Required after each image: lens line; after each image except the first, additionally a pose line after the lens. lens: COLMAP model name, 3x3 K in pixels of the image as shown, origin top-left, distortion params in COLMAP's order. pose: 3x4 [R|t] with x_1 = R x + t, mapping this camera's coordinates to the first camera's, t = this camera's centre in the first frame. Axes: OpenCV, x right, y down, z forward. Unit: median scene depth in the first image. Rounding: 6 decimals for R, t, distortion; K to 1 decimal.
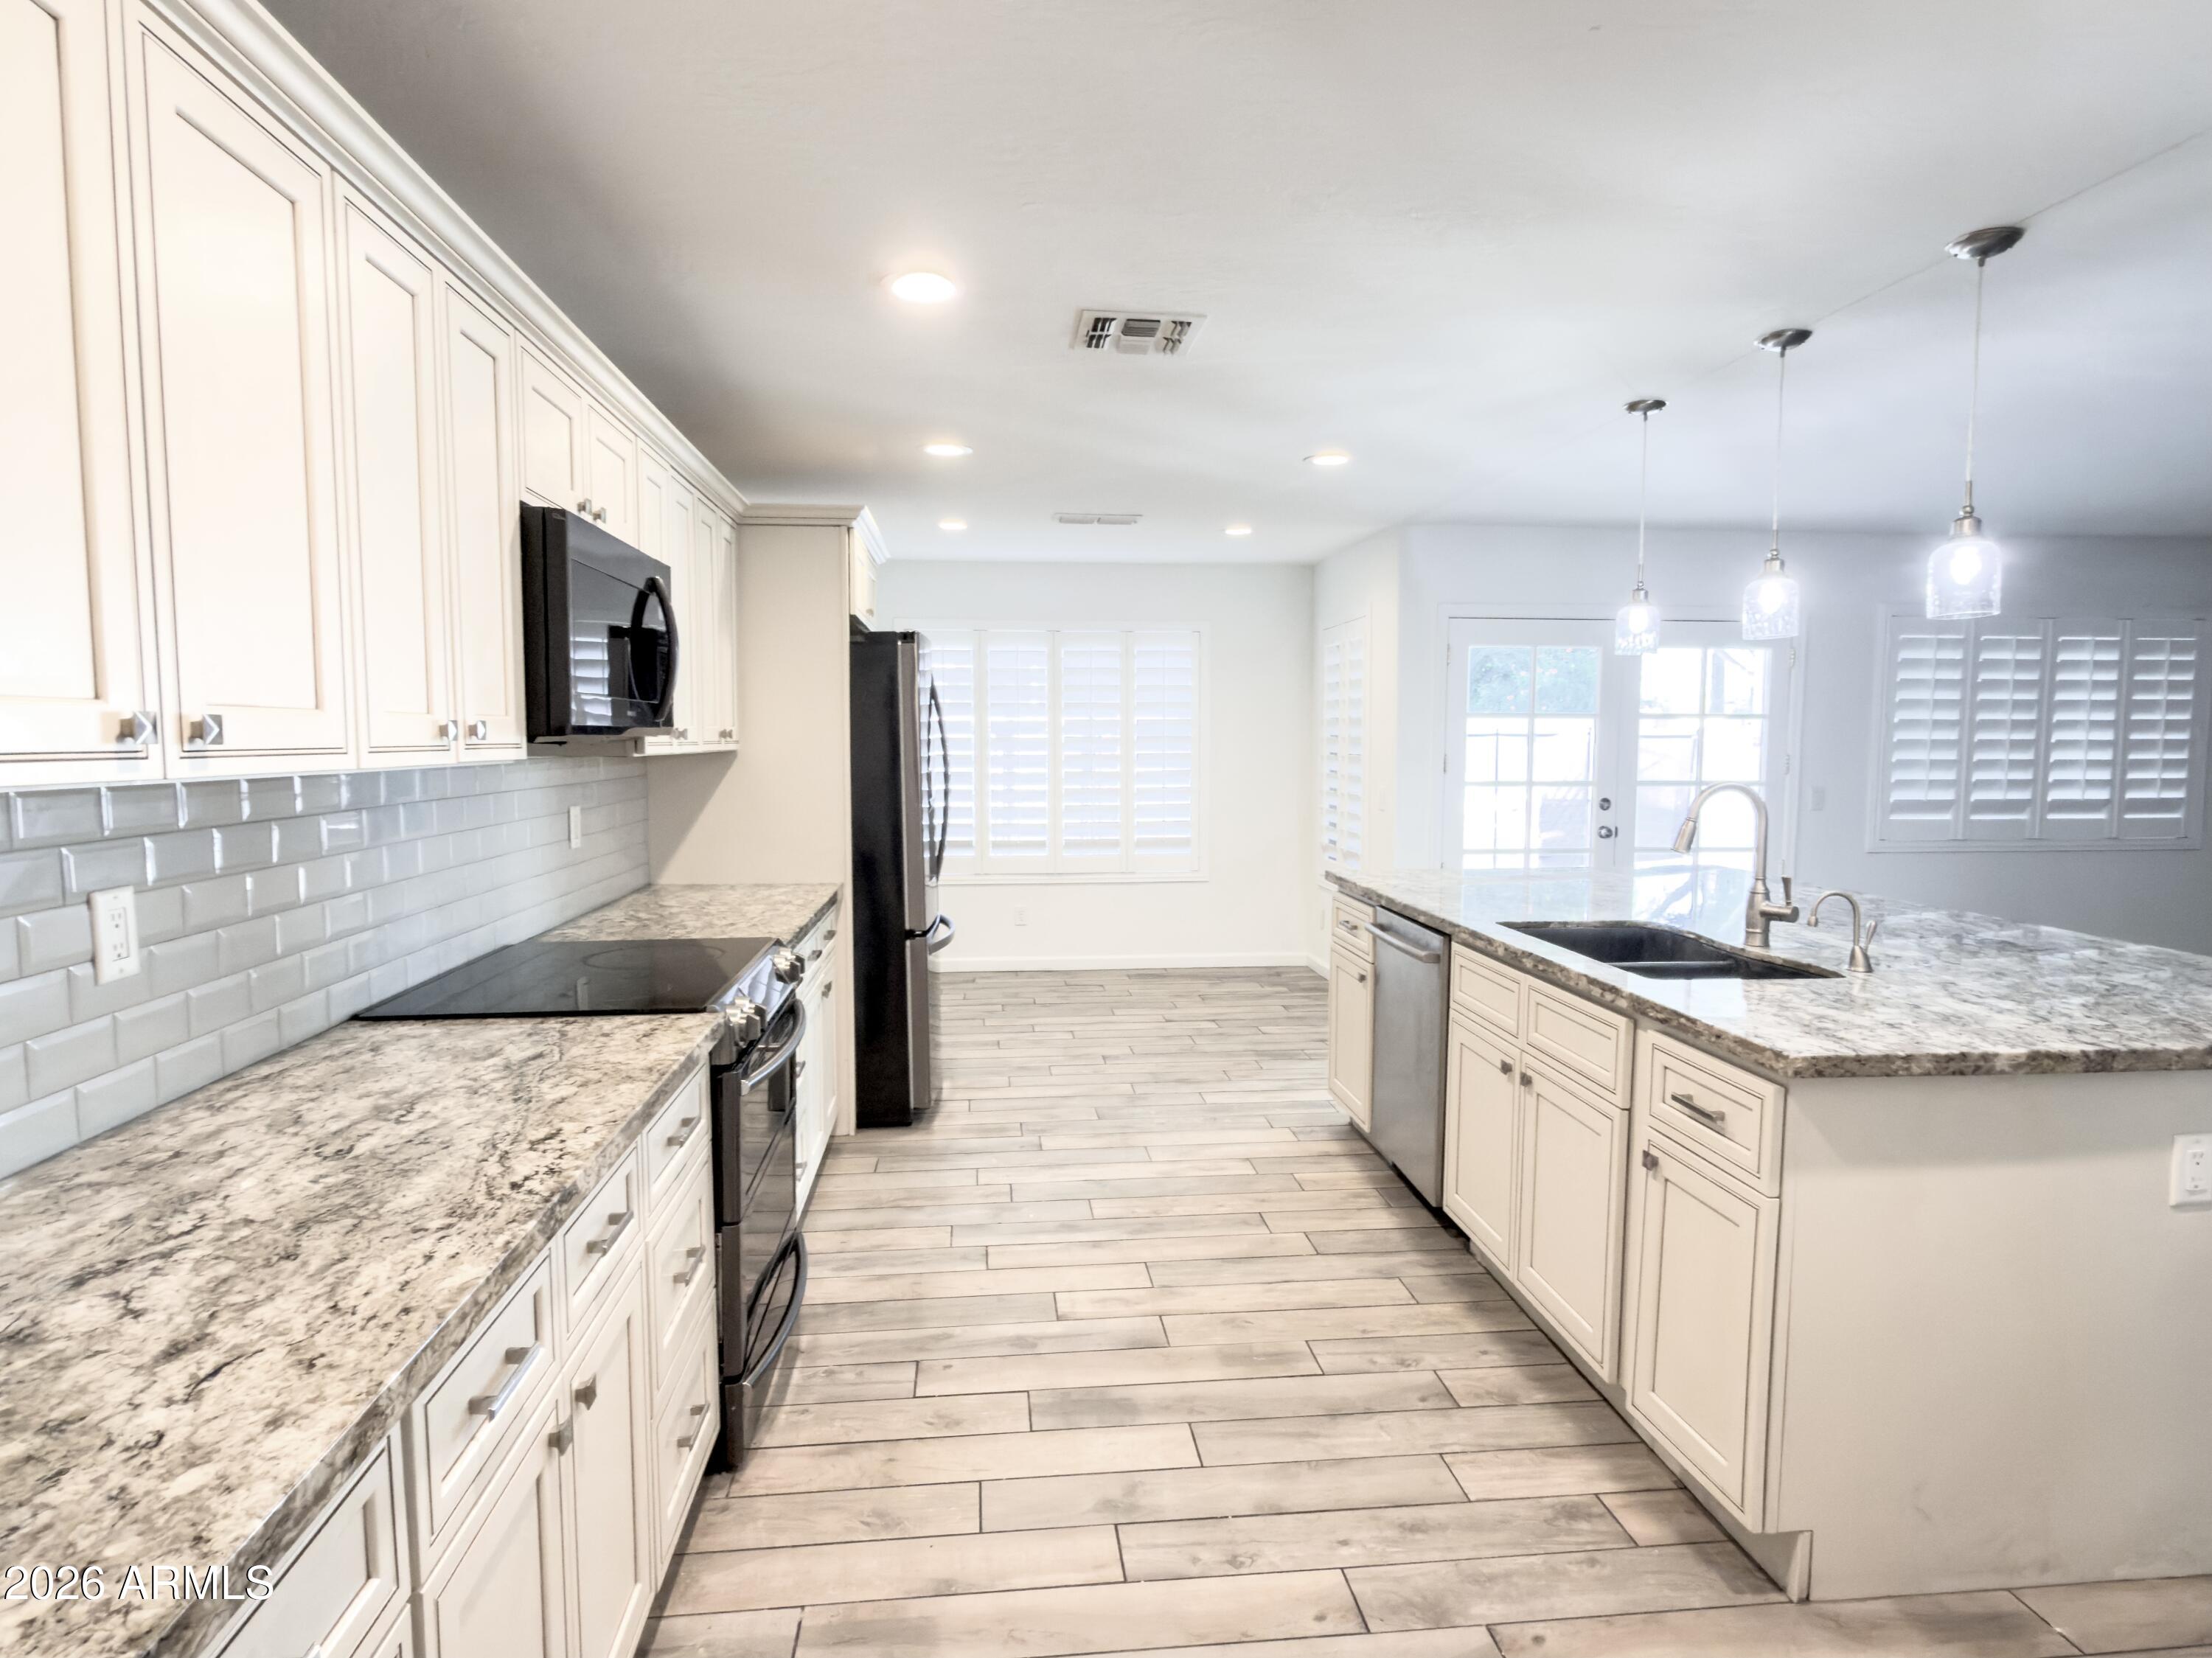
lens RADIAL K [[1230.6, 0, 1104.7], [0, 1230.6, 841.8], [0, 0, 1]] dist [0.008290, -0.003669]
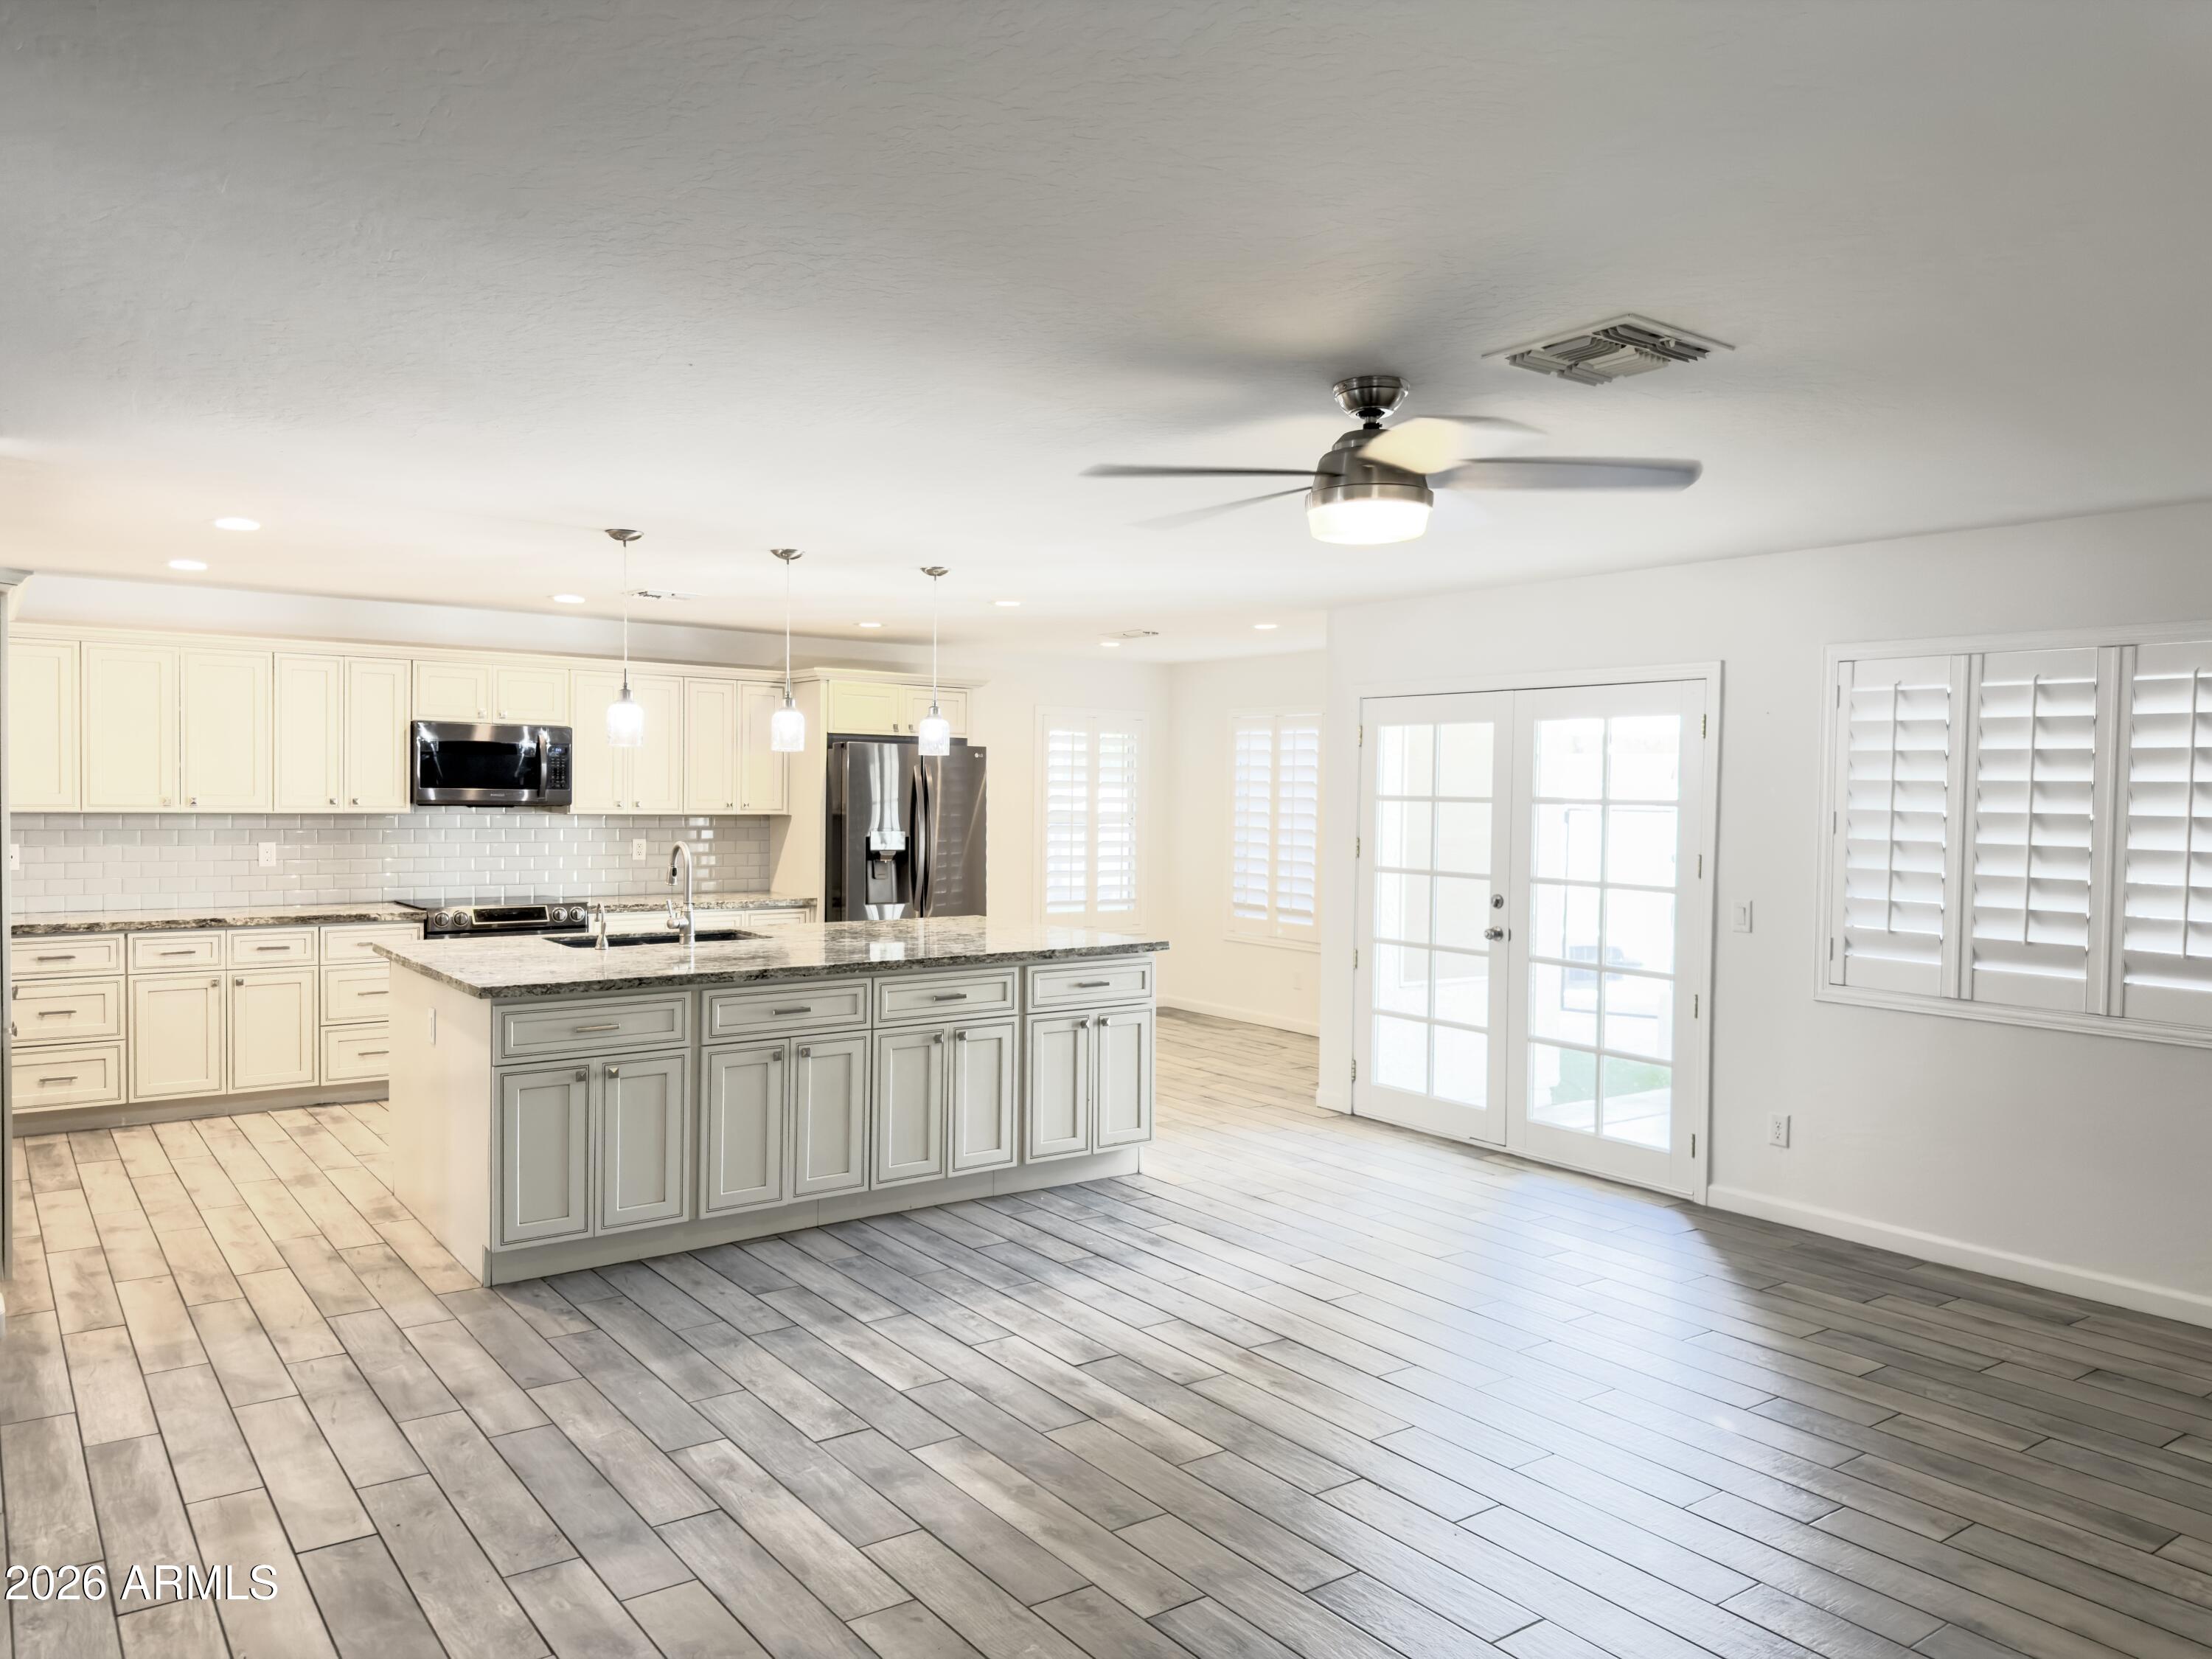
lens RADIAL K [[1566.3, 0, 1097.2], [0, 1566.3, 807.3], [0, 0, 1]] dist [0.050004, -0.023448]
pose [[0.493397, 0.015708, -0.869663, 2.444398], [-0.084268, 0.995997, -0.029819, -0.079416], [0.865713, 0.087997, 0.492745, 0.404048]]
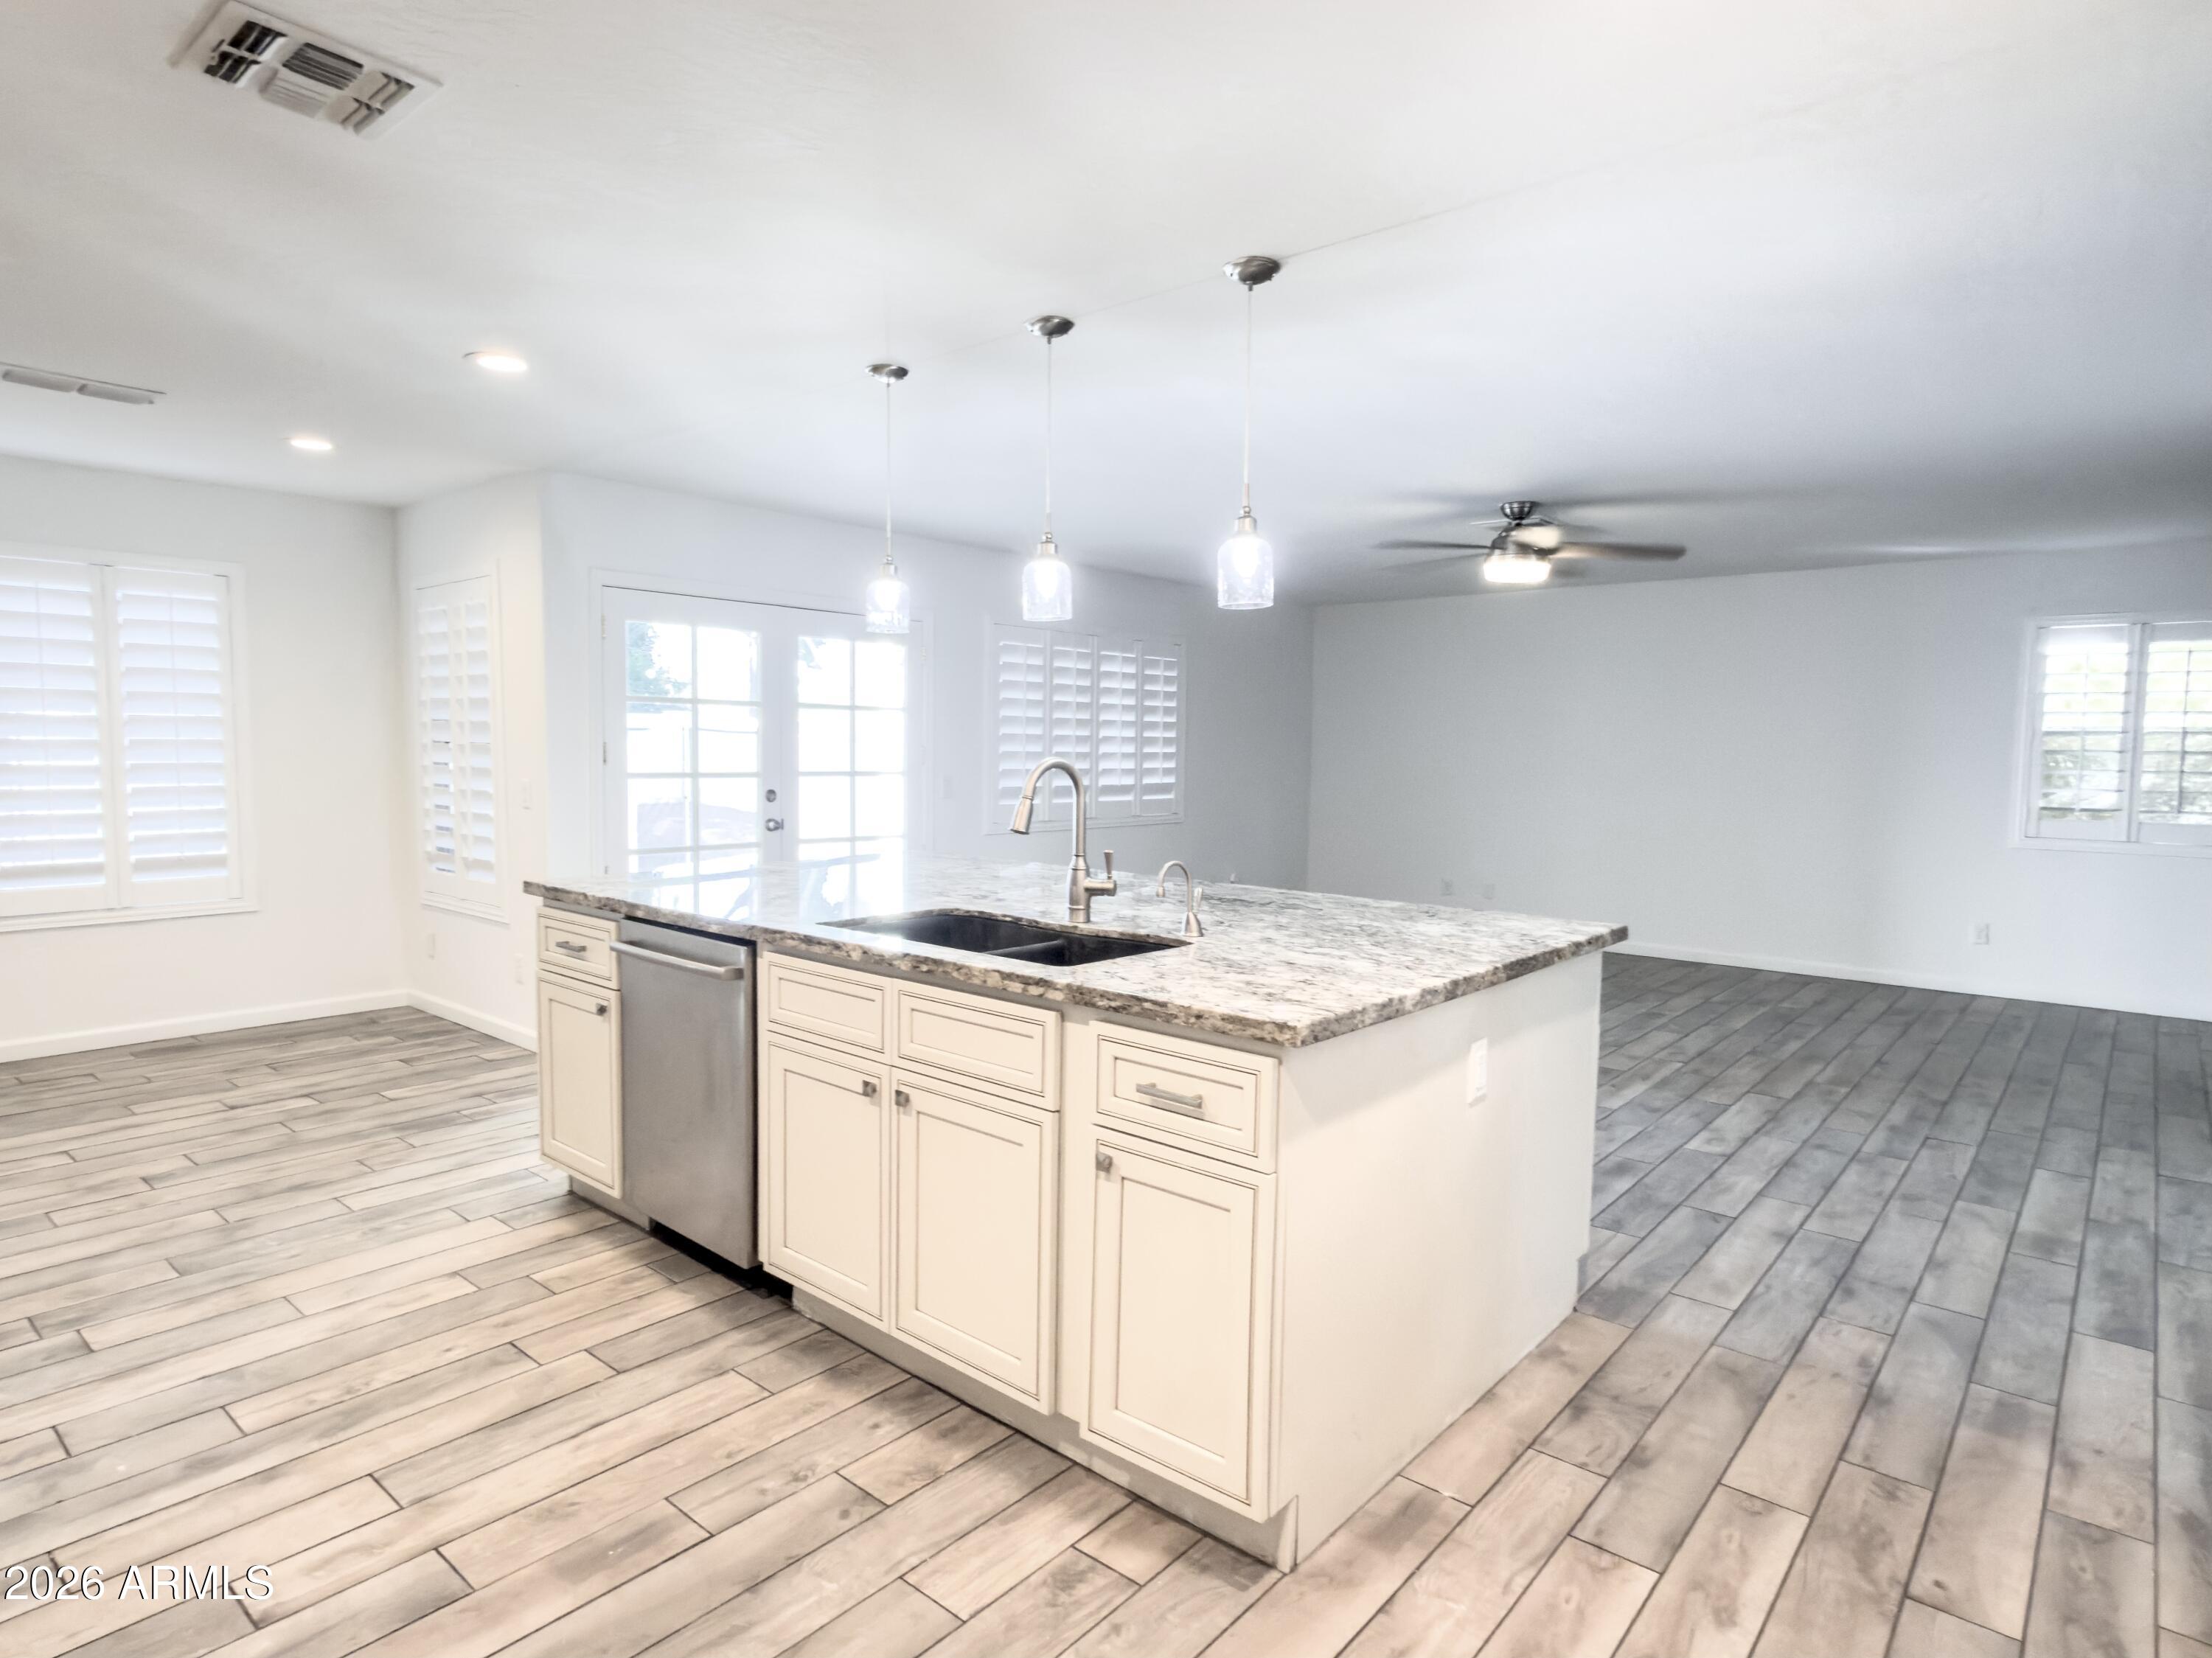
lens RADIAL K [[1230.6, 0, 1103.0], [0, 1230.6, 836.5], [0, 0, 1]] dist [0.008290, -0.003669]
pose [[0.727381, -0.042597, 0.684910, -0.132412], [0.046734, 0.998829, 0.012489, 0.002761], [-0.684641, 0.022924, 0.728520, 0.238157]]
